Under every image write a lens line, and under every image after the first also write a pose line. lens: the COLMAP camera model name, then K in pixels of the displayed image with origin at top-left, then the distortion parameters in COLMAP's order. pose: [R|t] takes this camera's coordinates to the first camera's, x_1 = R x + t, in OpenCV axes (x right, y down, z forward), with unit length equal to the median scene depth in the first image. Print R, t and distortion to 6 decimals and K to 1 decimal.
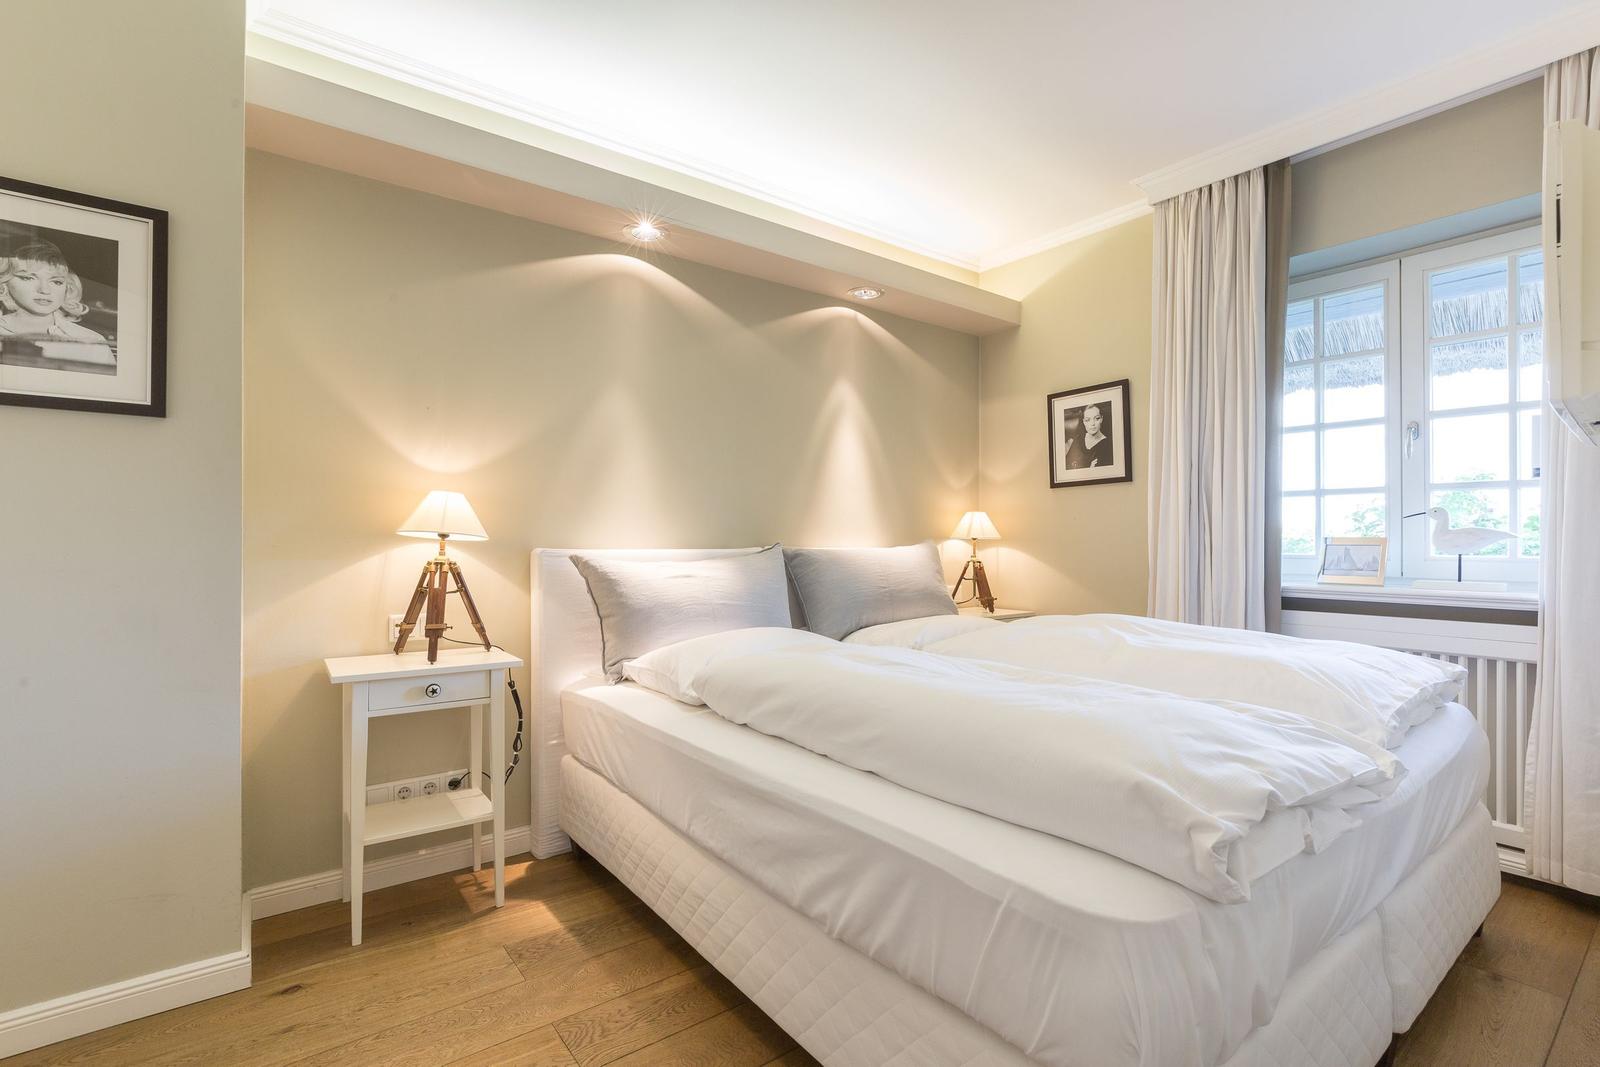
lens RADIAL K [[728.4, 0, 800.9], [0, 728.4, 538.5], [0, 0, 1]] dist [-0.013509, 0.000942]
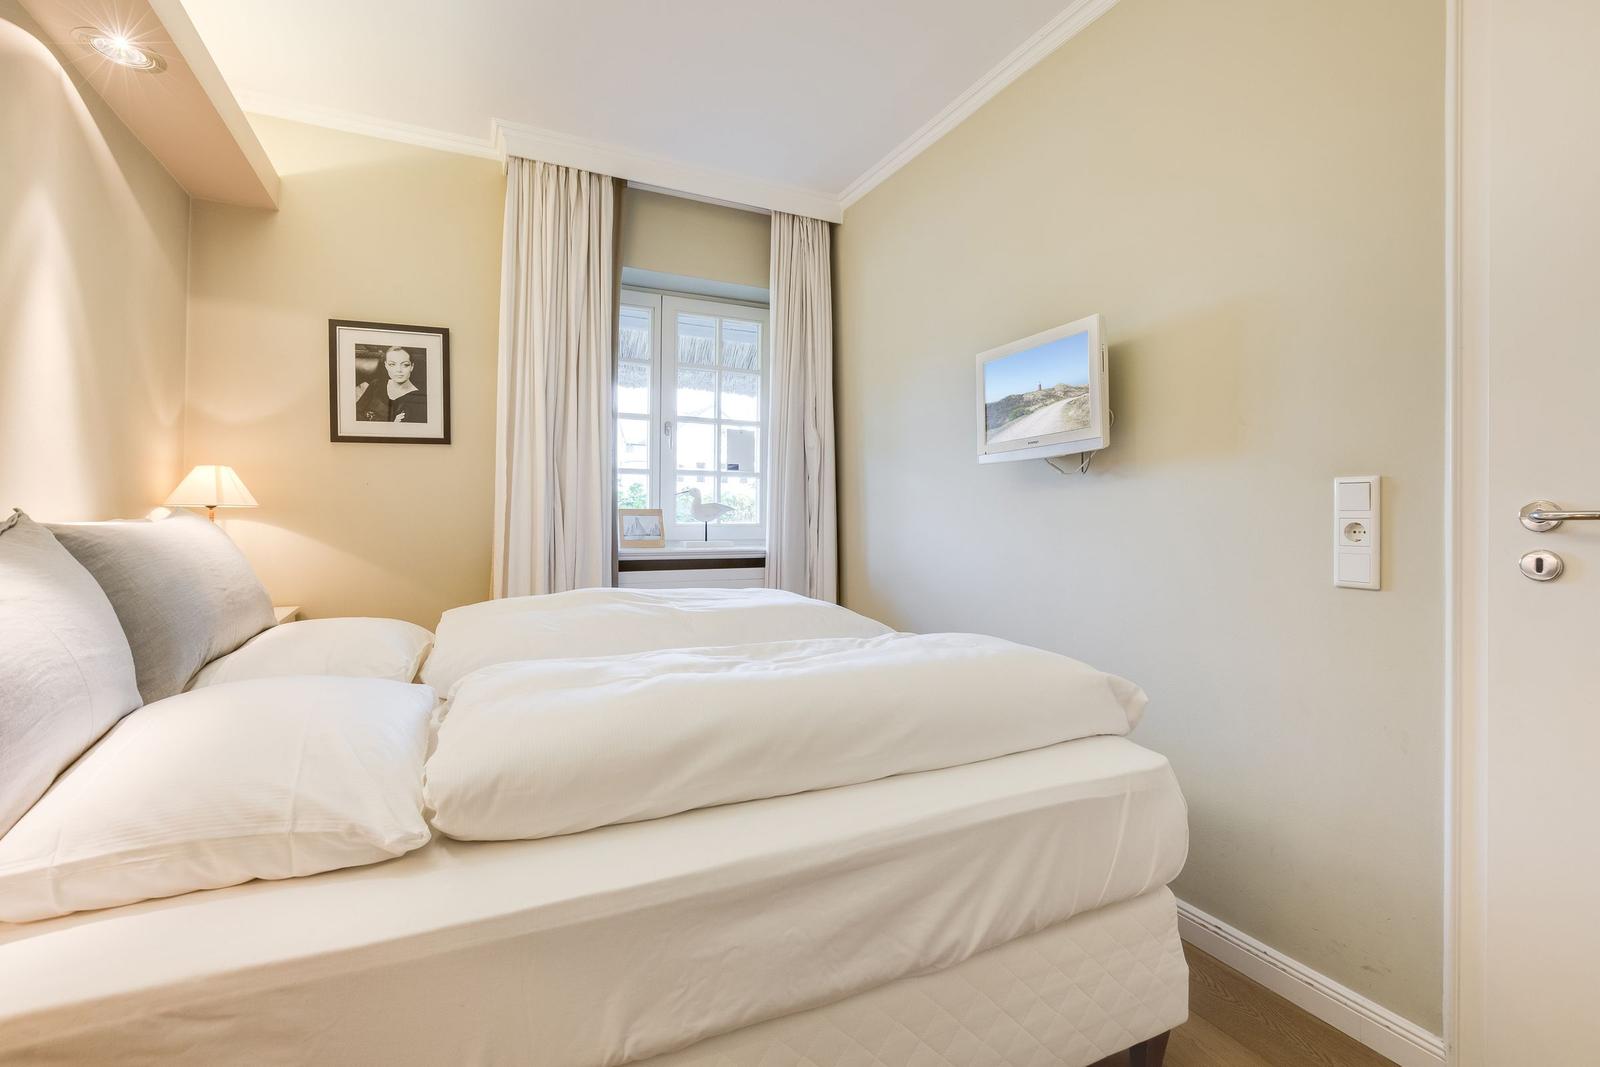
lens RADIAL K [[728.4, 0, 813.8], [0, 728.4, 511.5], [0, 0, 1]] dist [-0.013509, 0.000942]
pose [[0.204485, 0.003025, 0.978865, -0.379118], [-0.007053, 0.999974, -0.001617, 0.002435], [-0.978844, -0.006573, 0.204501, 0.442185]]
